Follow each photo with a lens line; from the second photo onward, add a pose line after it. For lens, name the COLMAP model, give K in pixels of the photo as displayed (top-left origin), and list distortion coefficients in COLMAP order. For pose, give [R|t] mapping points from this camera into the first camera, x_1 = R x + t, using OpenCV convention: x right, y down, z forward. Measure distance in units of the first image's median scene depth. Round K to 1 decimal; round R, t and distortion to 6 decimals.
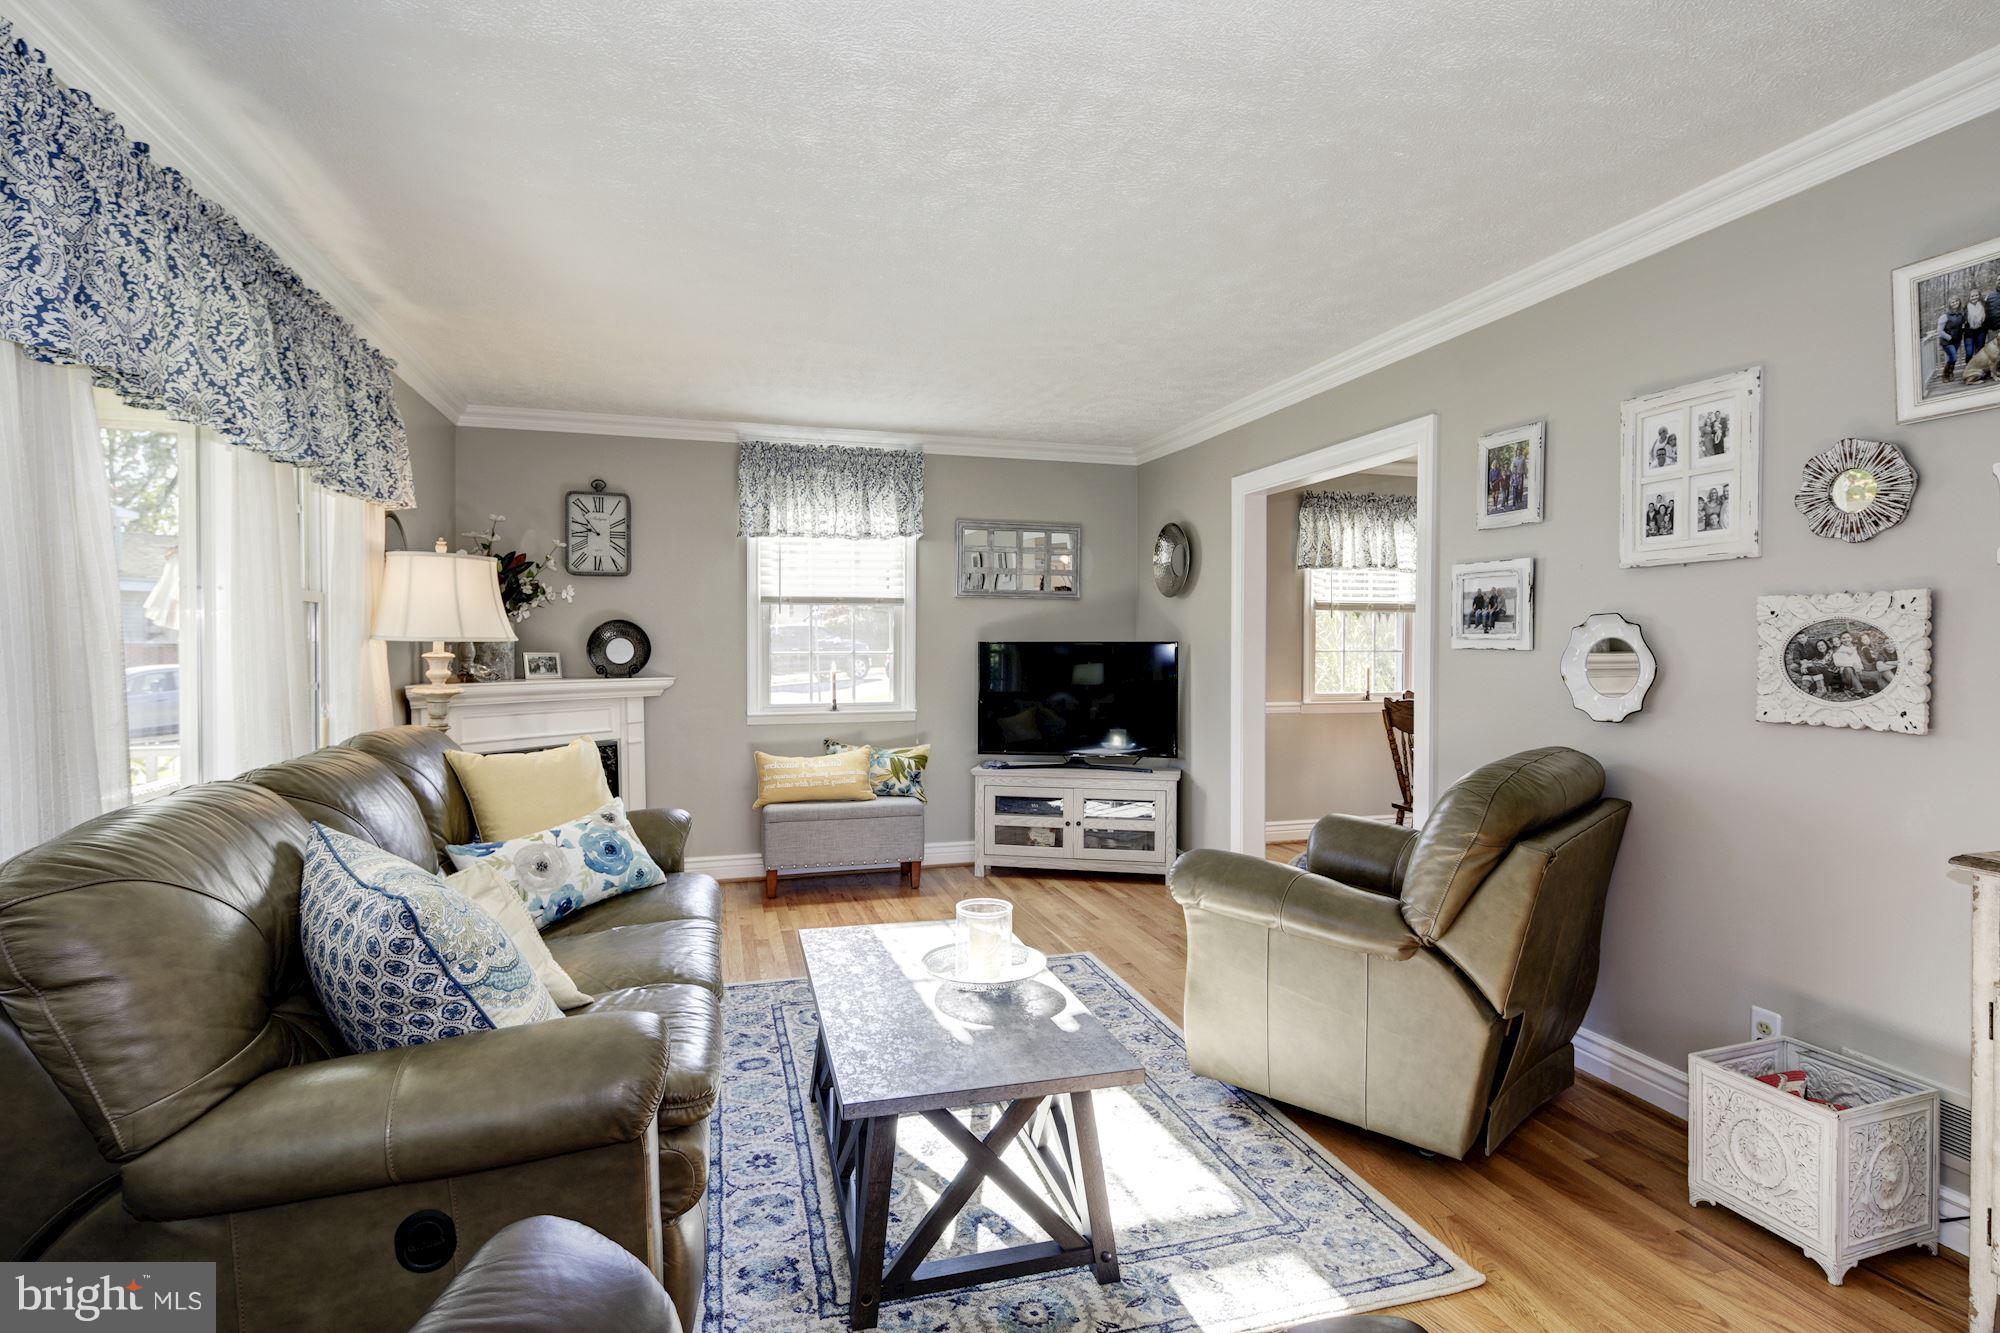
lens RADIAL K [[969.7, 0, 1001.7], [0, 969.7, 662.1], [0, 0, 1]] dist [0.007294, -0.006367]
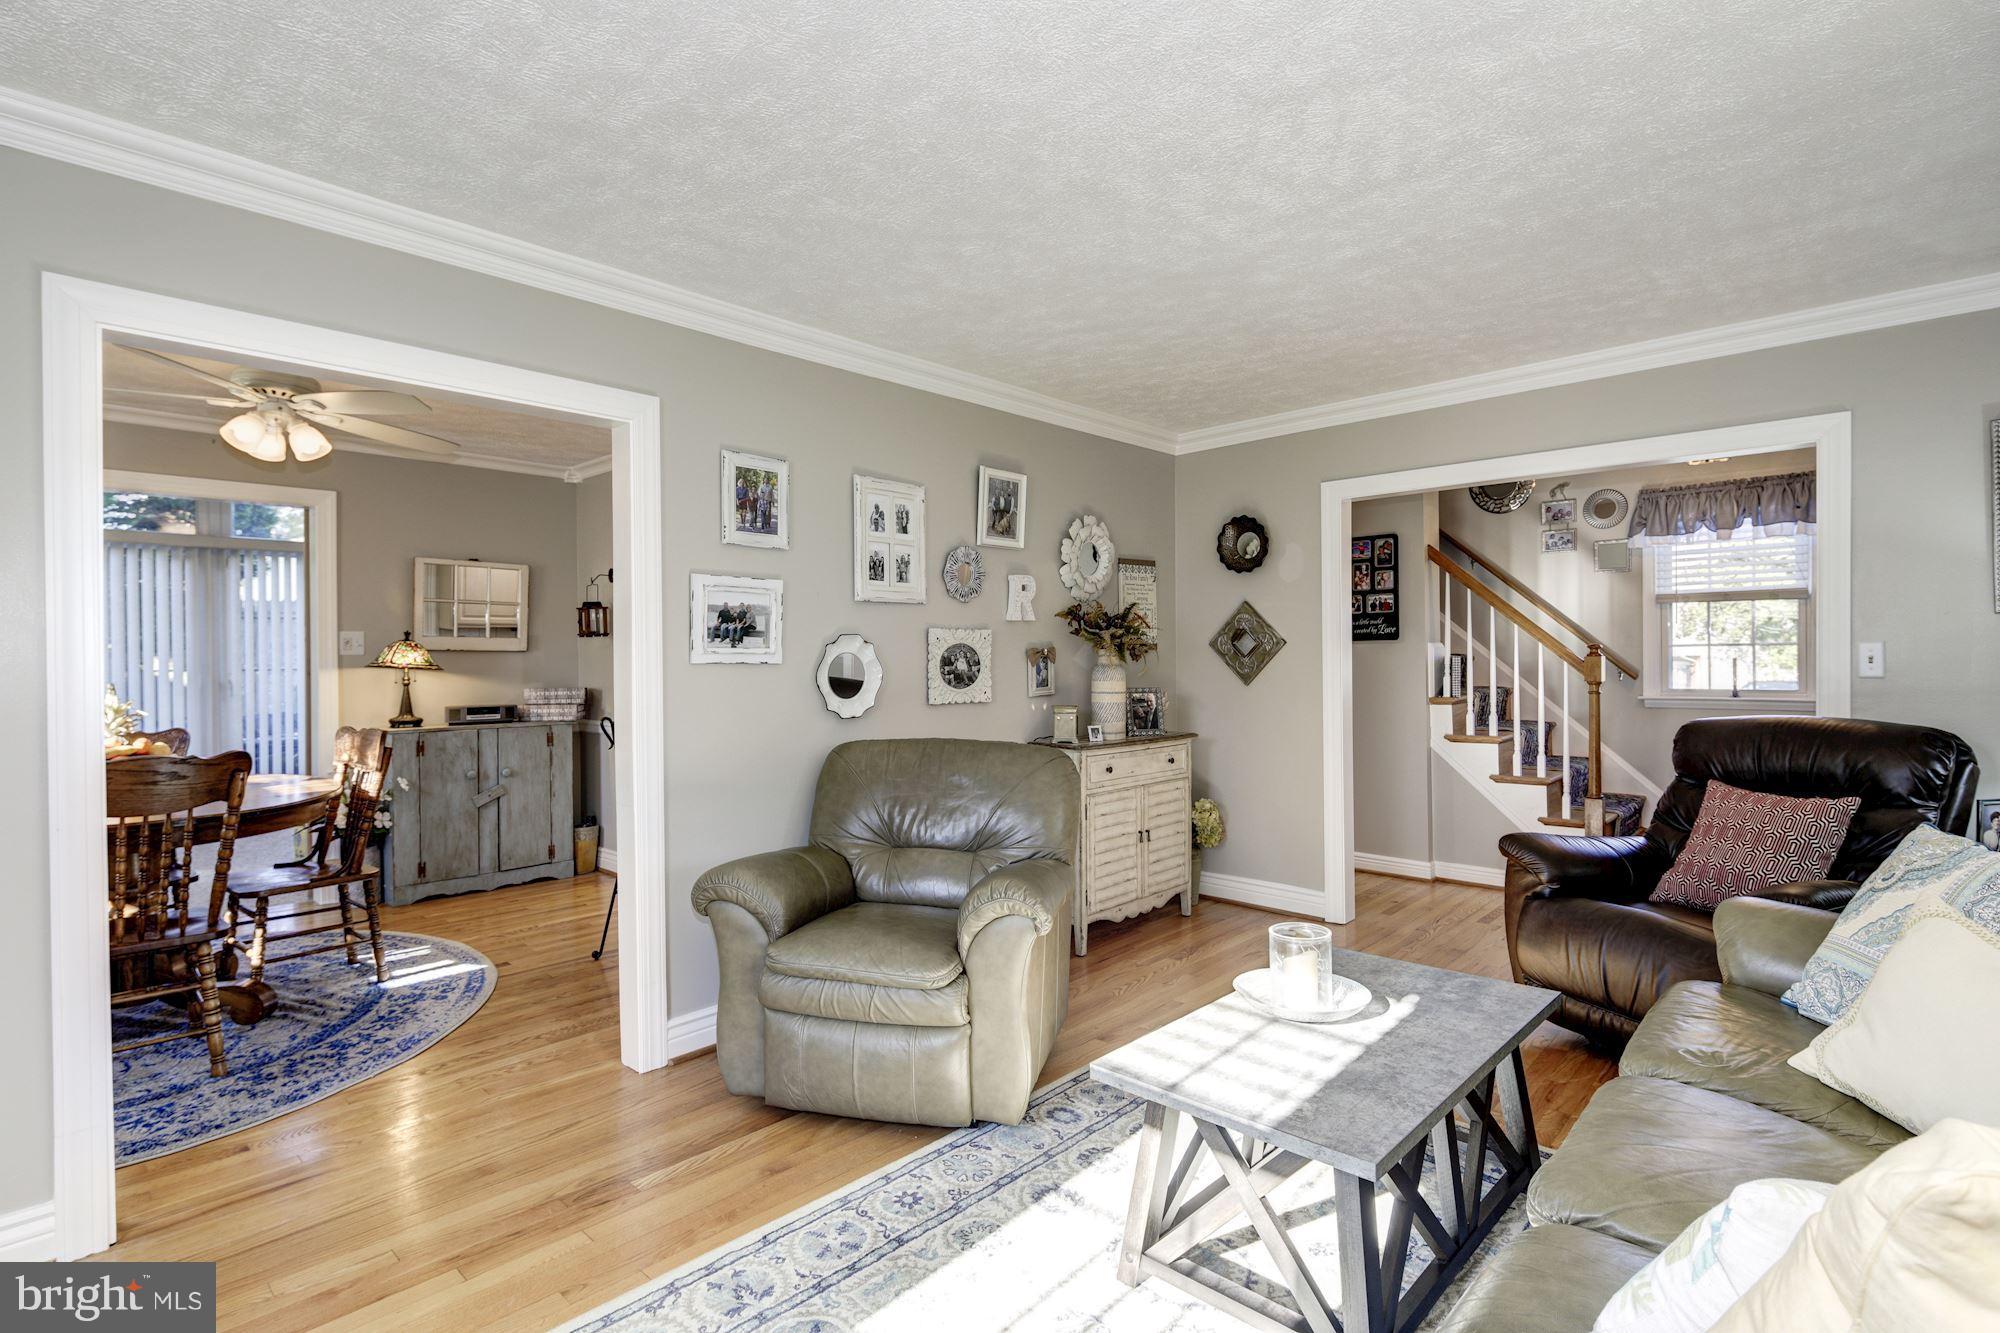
lens RADIAL K [[969.7, 0, 1001.7], [0, 969.7, 662.1], [0, 0, 1]] dist [0.007294, -0.006367]
pose [[-0.509878, -0.003941, 0.860238, -0.619189], [0.019413, 0.999682, 0.016086, -0.031284], [-0.860028, 0.024902, -0.509639, 1.559089]]
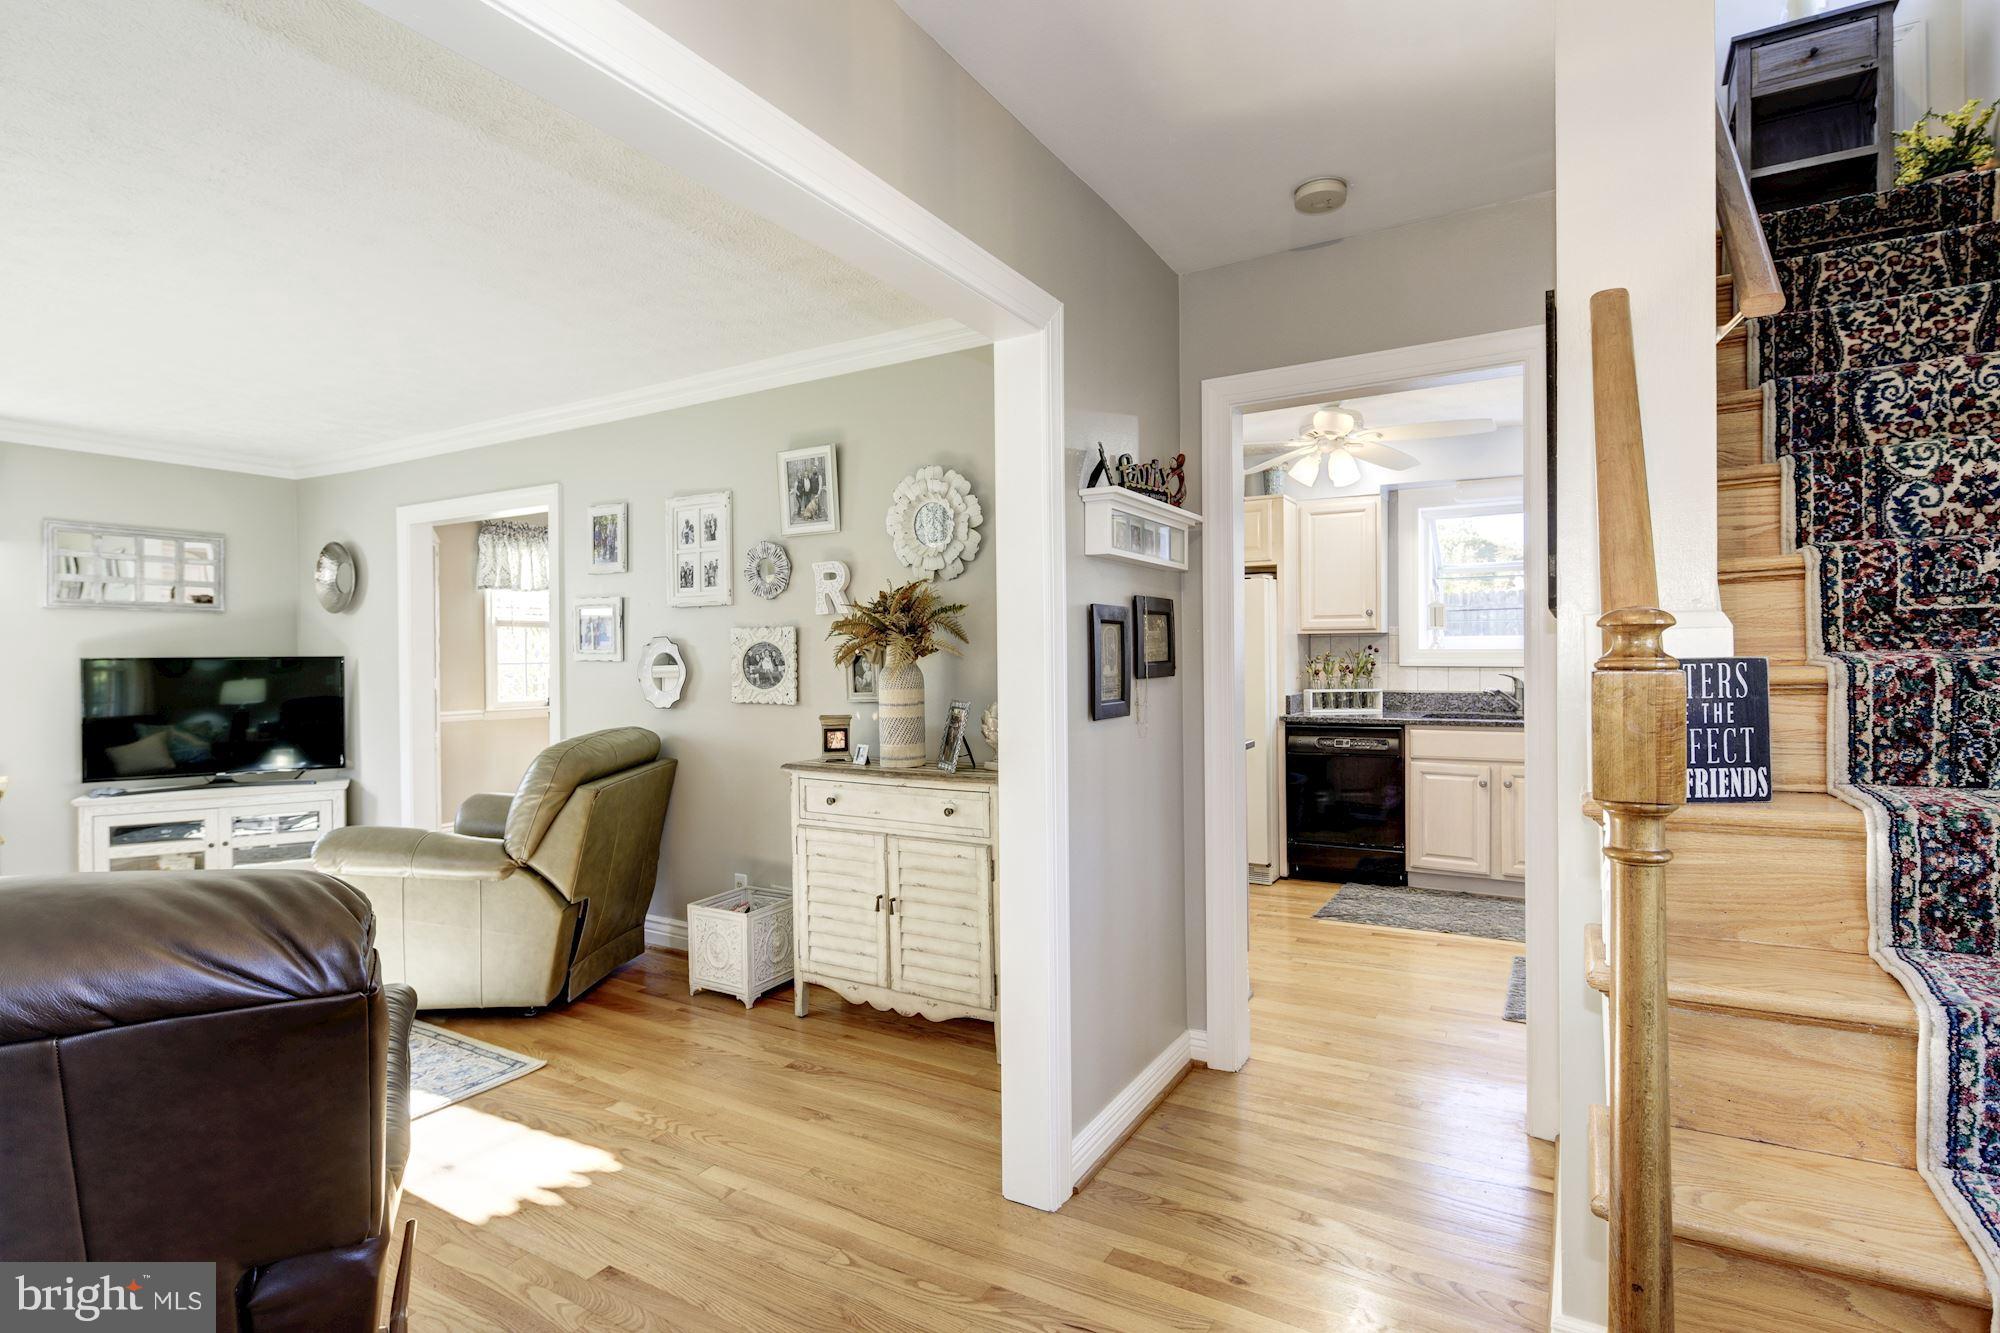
lens RADIAL K [[969.7, 0, 1001.7], [0, 969.7, 662.1], [0, 0, 1]] dist [0.007294, -0.006367]
pose [[0.735038, -0.012661, 0.677908, -0.013740], [0.020298, 0.999788, -0.003336, 0.005401], [-0.677722, 0.016213, 0.735139, -0.495919]]
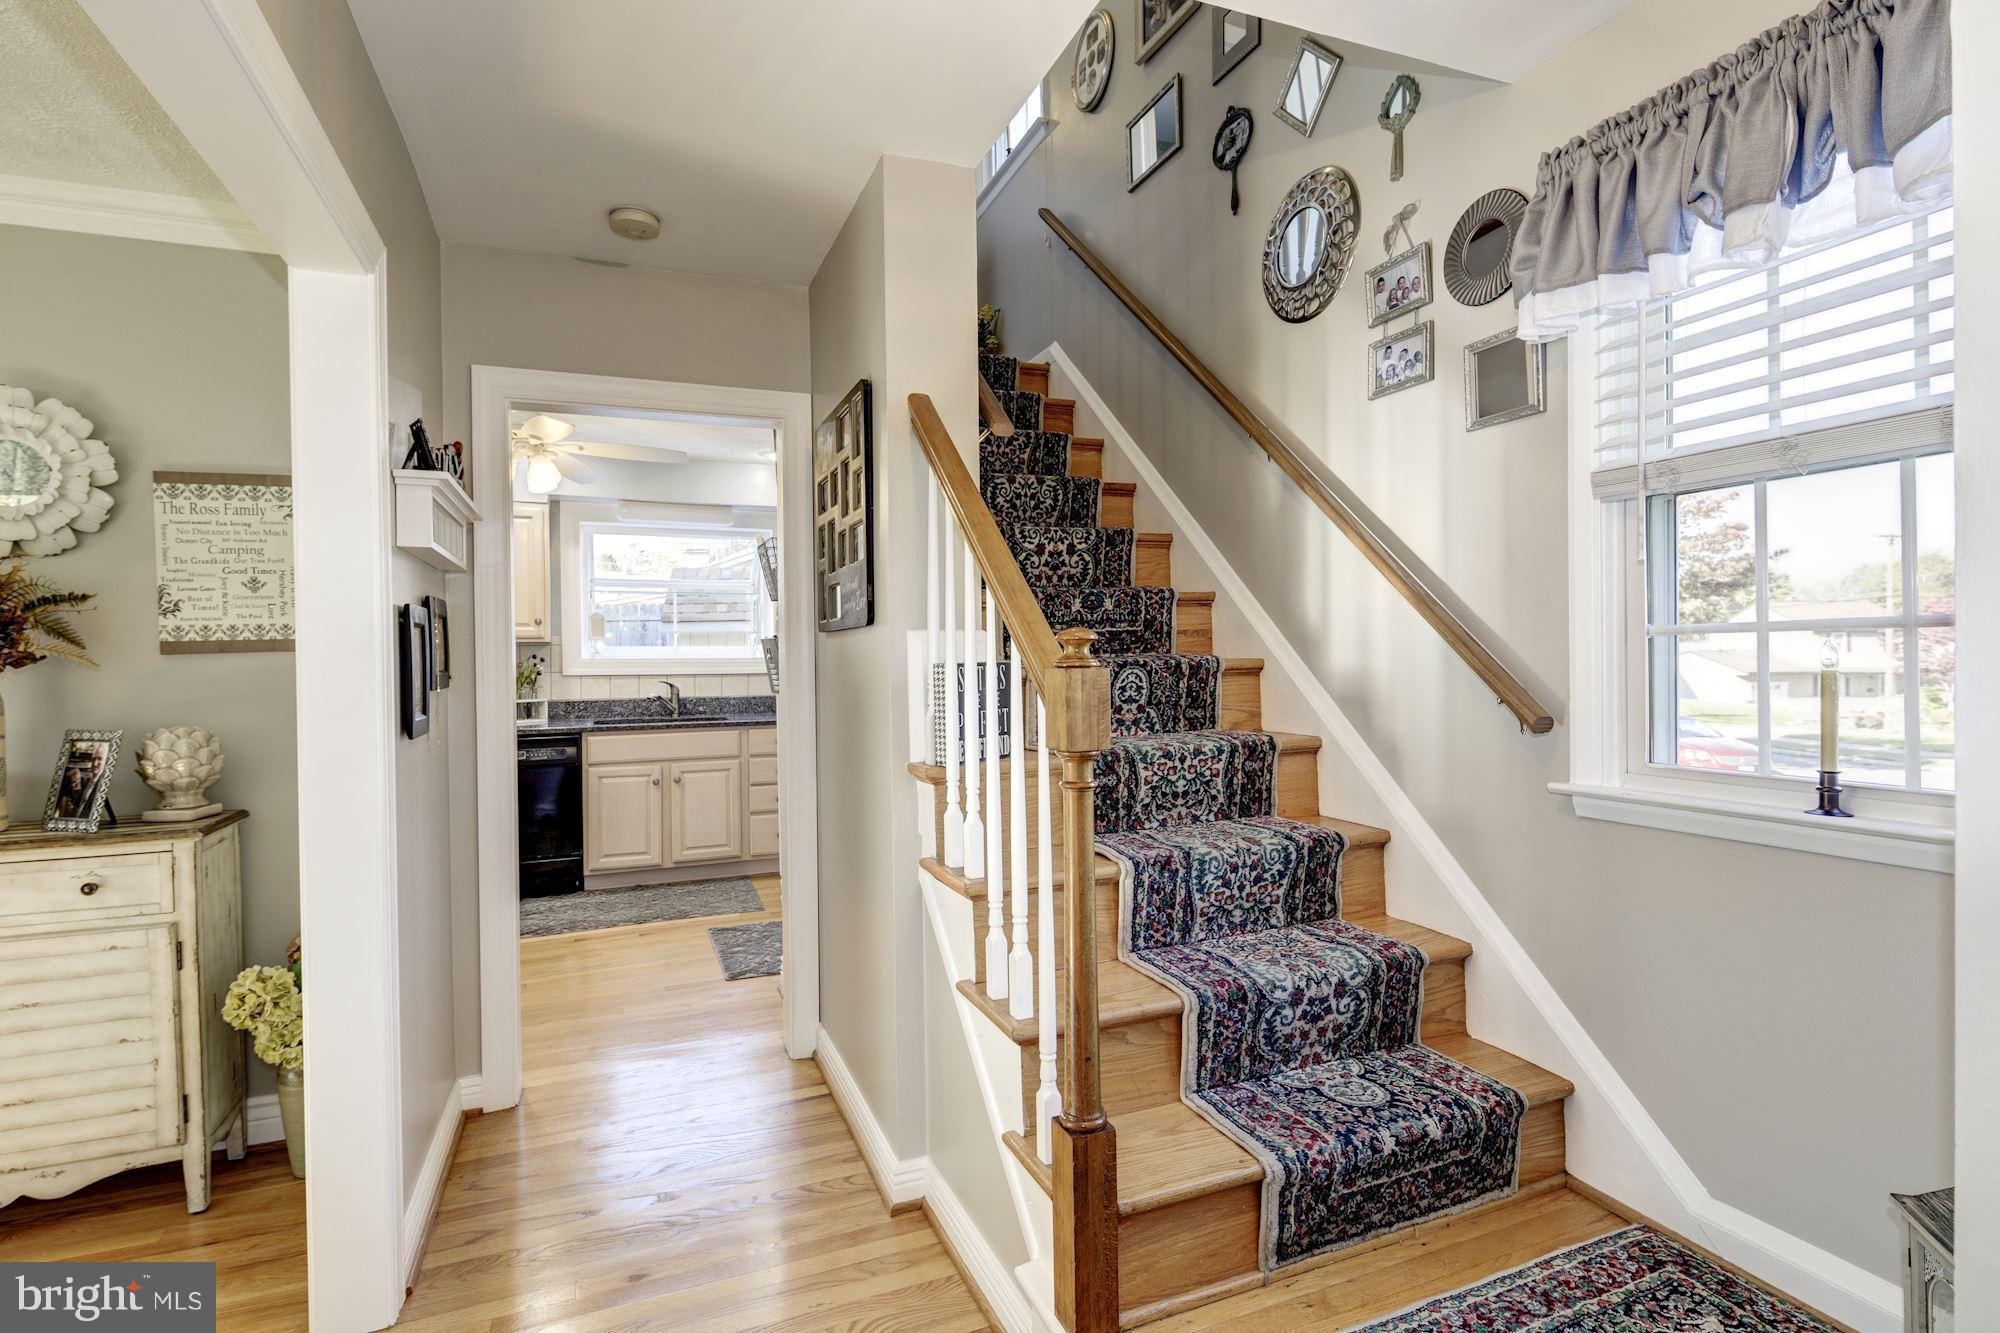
lens RADIAL K [[969.7, 0, 1001.7], [0, 969.7, 662.1], [0, 0, 1]] dist [0.007294, -0.006367]
pose [[-0.095969, -0.005848, 0.995367, -0.161051], [0.026308, 0.999619, 0.008409, 0.002619], [-0.995037, 0.026993, -0.095778, -0.284656]]
